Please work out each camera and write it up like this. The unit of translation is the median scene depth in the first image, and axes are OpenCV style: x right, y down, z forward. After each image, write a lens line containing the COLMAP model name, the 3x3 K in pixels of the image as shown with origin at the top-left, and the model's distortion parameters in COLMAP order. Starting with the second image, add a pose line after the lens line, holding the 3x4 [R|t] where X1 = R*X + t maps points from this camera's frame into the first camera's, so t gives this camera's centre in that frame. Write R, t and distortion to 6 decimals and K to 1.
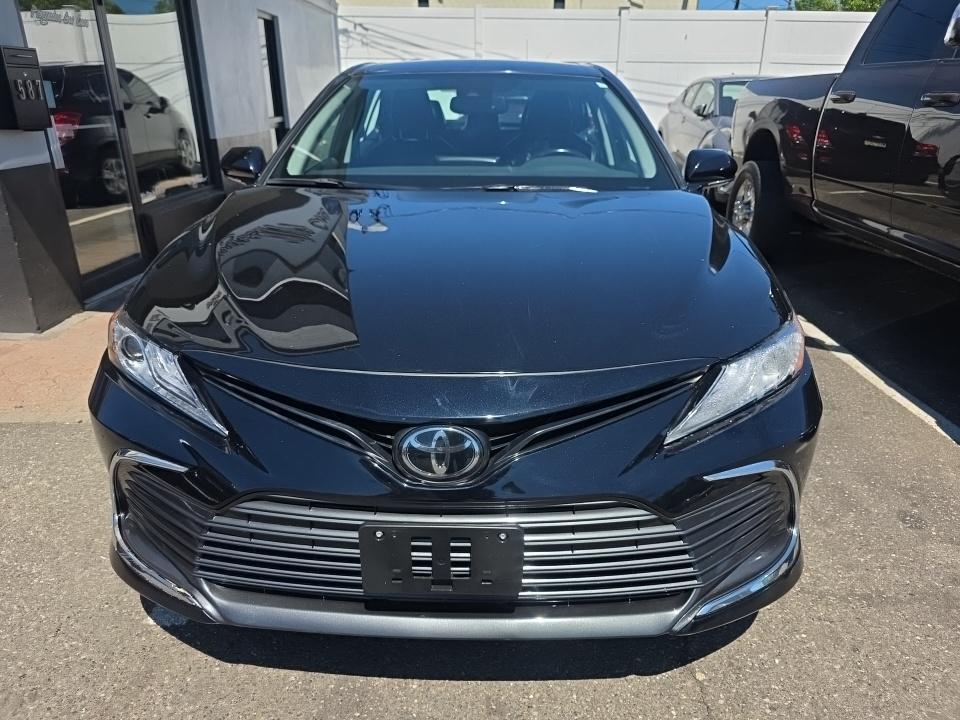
lens RADIAL K [[658.3, 0, 480.0], [0, 658.3, 360.0], [0, 0, 1]] dist [0.032637, -0.037813]
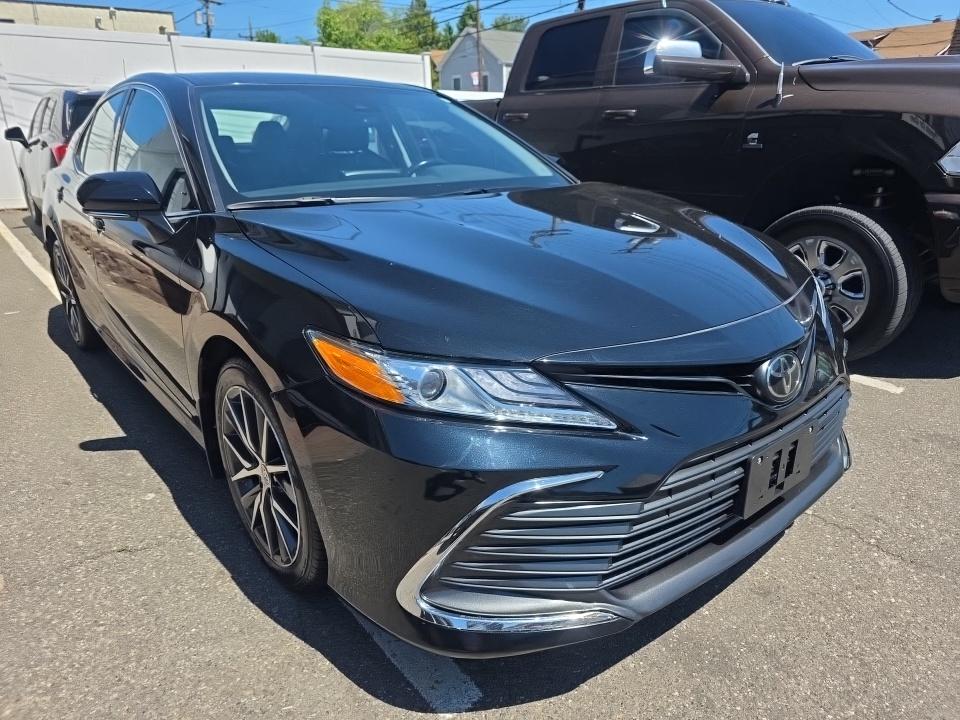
lens RADIAL K [[660.7, 0, 479.5], [0, 660.7, 342.7], [0, 0, 1]] dist [0.041995, -0.039620]
pose [[0.739502, -0.203667, 0.641604, -0.964803], [0.241941, 0.969857, 0.029008, -0.072025], [-0.628173, 0.133779, 0.766487, 0.300160]]
